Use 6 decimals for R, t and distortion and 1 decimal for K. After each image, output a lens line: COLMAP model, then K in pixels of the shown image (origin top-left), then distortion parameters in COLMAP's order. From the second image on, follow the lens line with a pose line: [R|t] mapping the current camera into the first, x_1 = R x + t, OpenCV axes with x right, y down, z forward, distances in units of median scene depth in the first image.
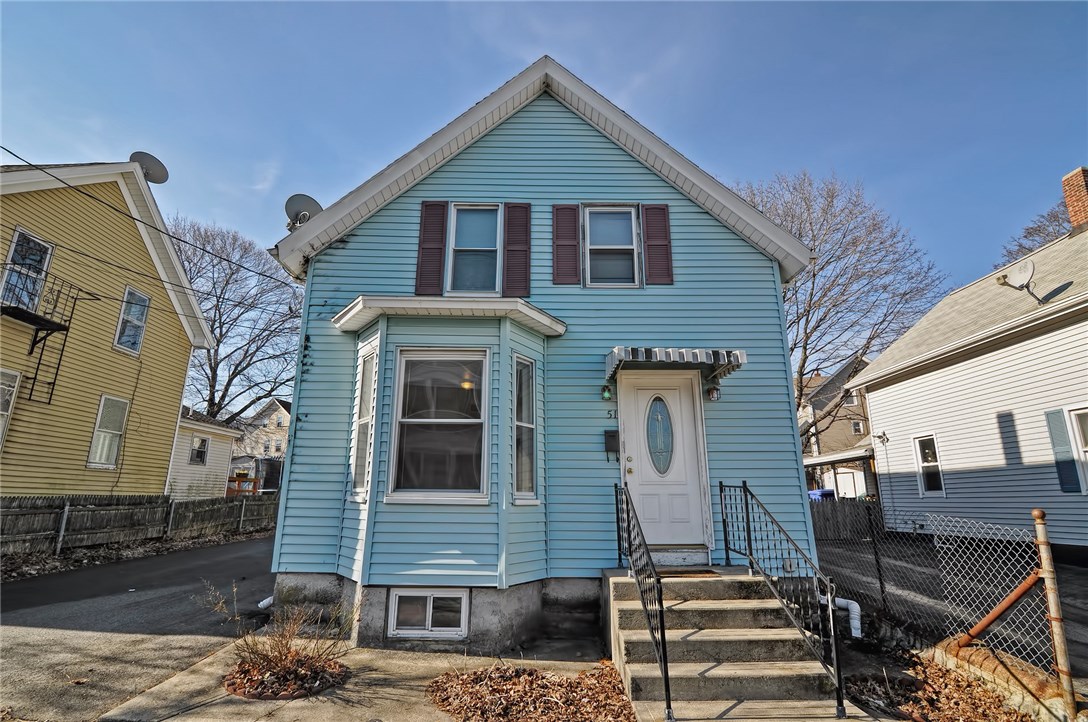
lens RADIAL K [[528.3, 0, 539.8], [0, 528.3, 358.8], [0, 0, 1]] dist [-0.006693, -0.008087]
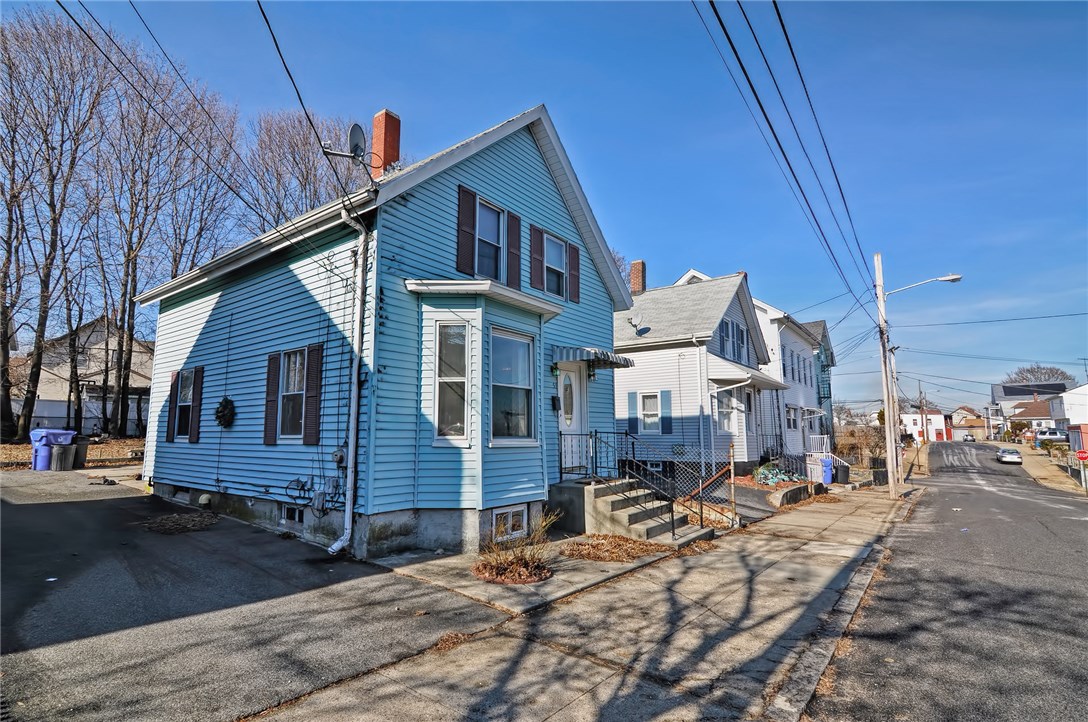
lens RADIAL K [[528.3, 0, 540.6], [0, 528.3, 362.1], [0, 0, 1]] dist [-0.006693, -0.008087]
pose [[0.598081, 0.100476, 0.795113, -1.022273], [-0.201375, 0.979121, 0.027745, 0.005876], [-0.775724, -0.176709, 0.605827, 0.124975]]
